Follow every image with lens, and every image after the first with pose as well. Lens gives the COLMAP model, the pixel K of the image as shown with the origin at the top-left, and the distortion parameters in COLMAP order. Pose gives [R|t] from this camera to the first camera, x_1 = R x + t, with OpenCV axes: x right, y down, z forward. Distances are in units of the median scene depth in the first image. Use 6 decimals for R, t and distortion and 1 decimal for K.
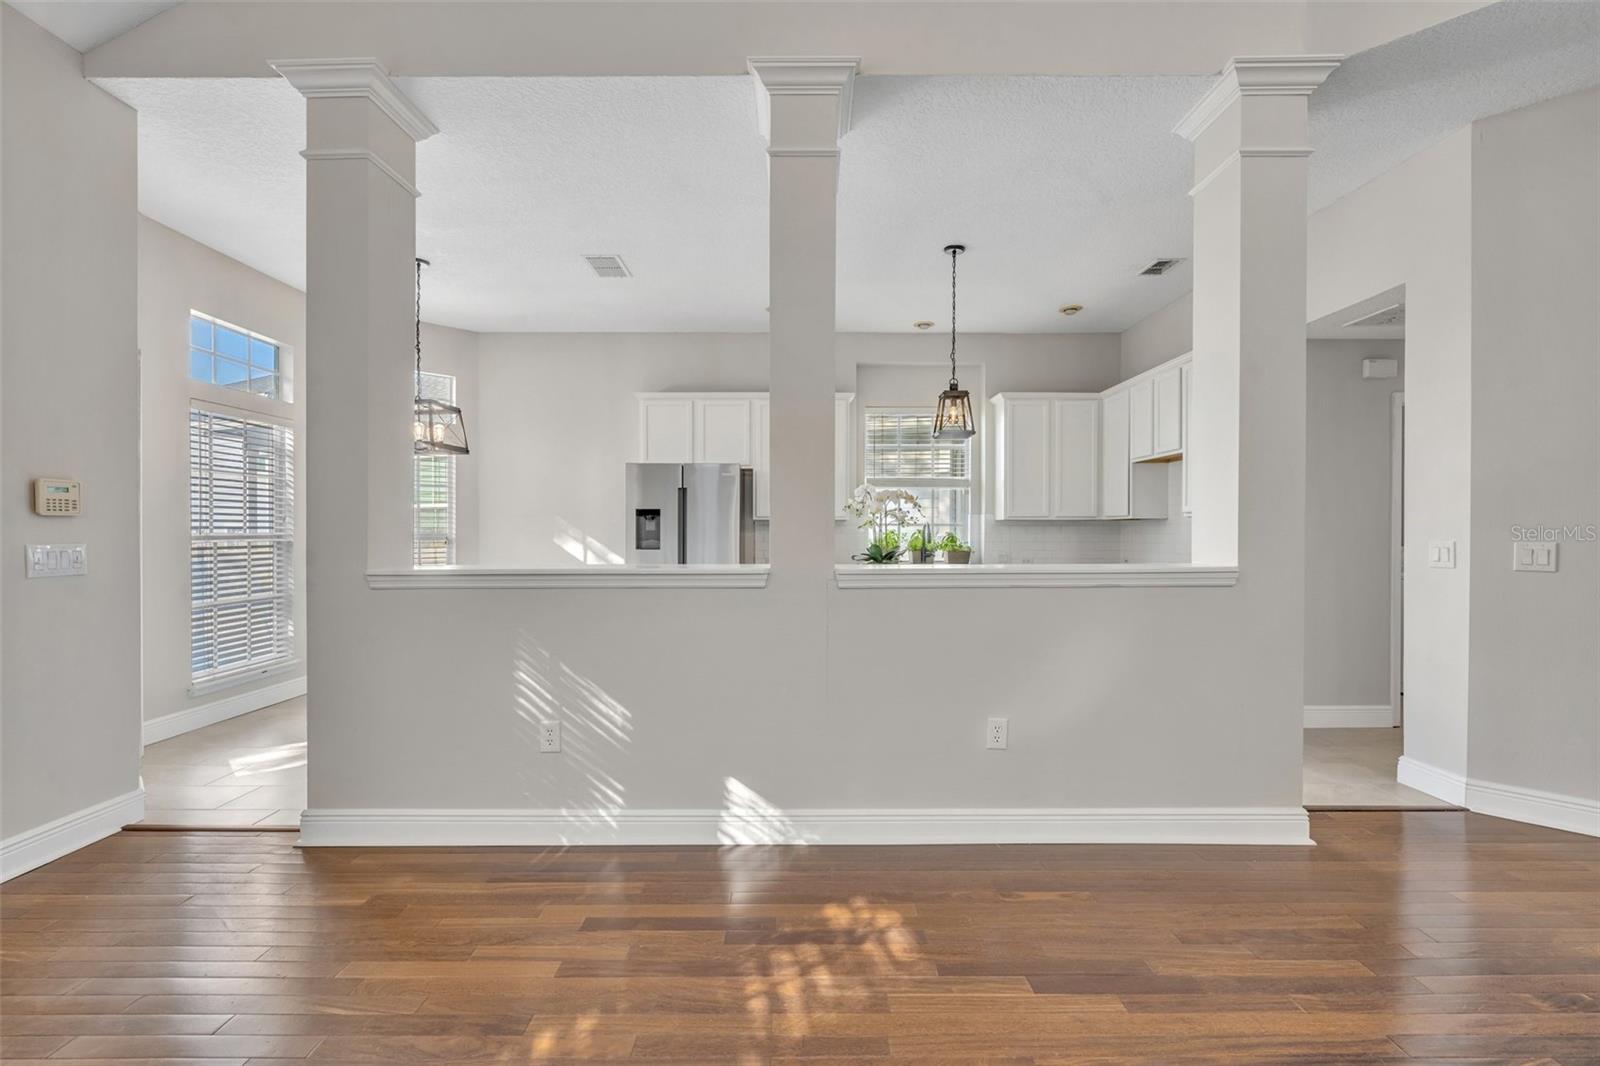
lens RADIAL K [[713.5, 0, 799.7], [0, 713.5, 536.4], [0, 0, 1]] dist [0.003382, 0.000459]
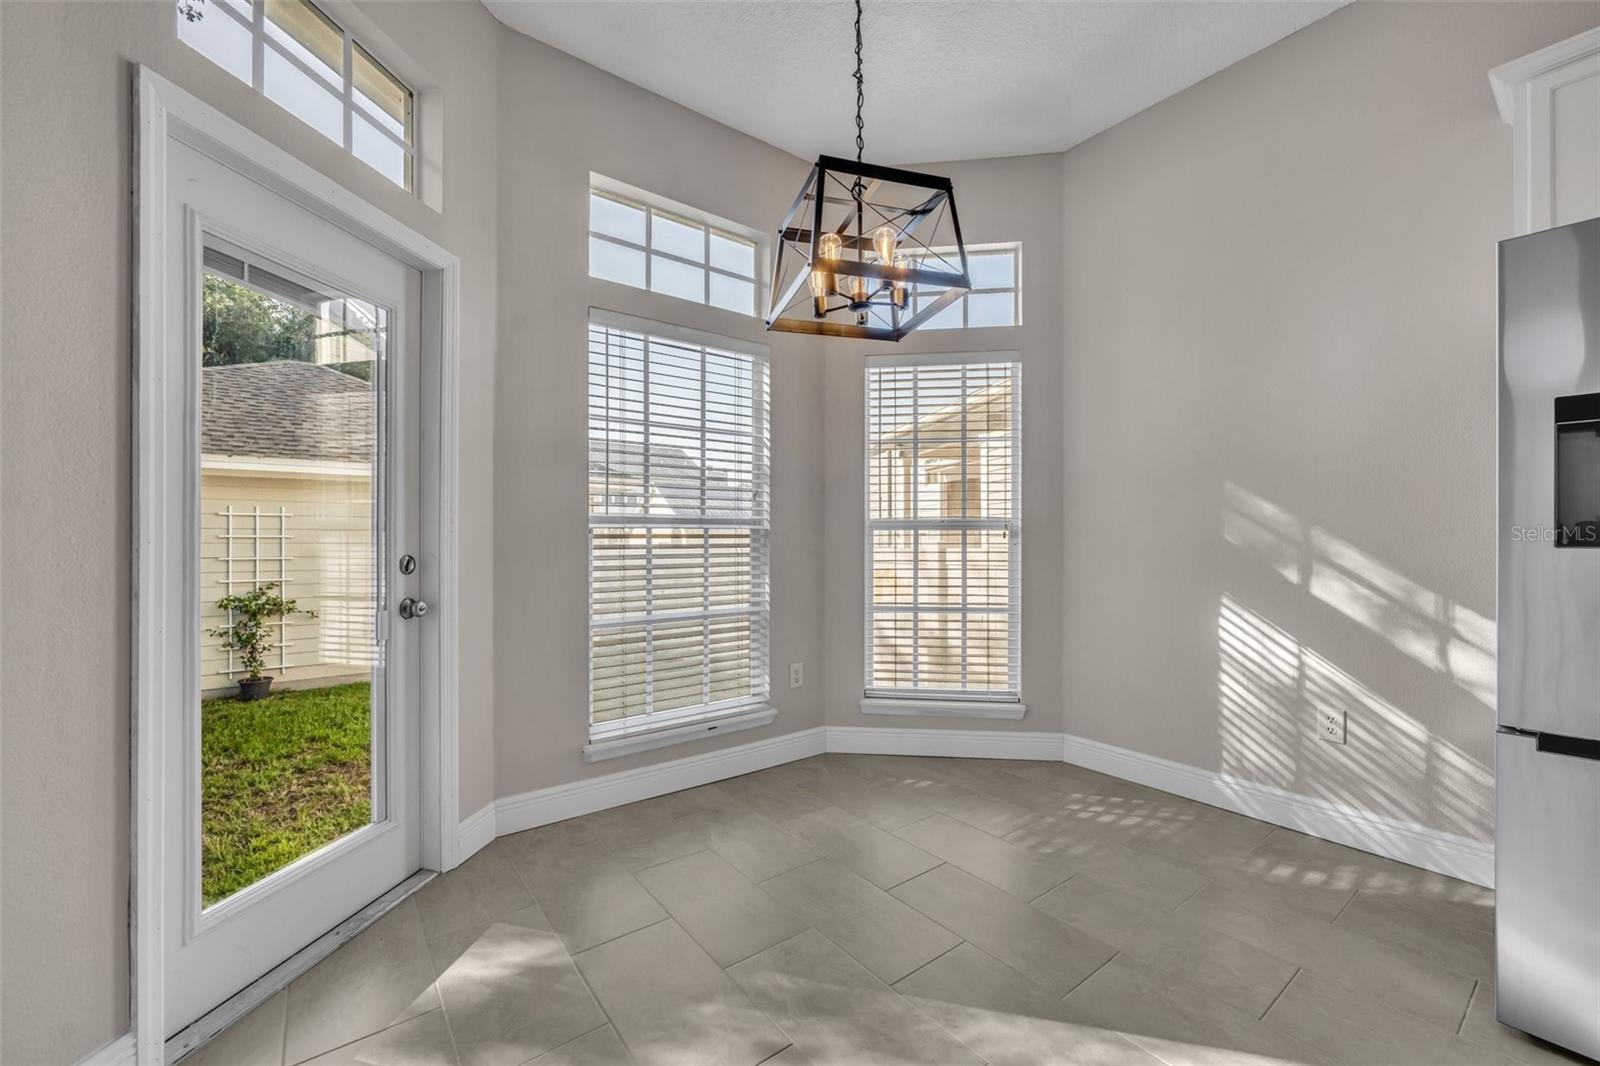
lens RADIAL K [[637.5, 0, 800.0], [0, 637.5, 537.1], [0, 0, 1]] dist [-0.000486, -0.000097]
pose [[0.631383, -0.001424, -0.775470, -0.256831], [-0.005820, 0.999961, -0.006575, 0.019687], [0.775449, 0.008665, 0.631350, 0.729887]]
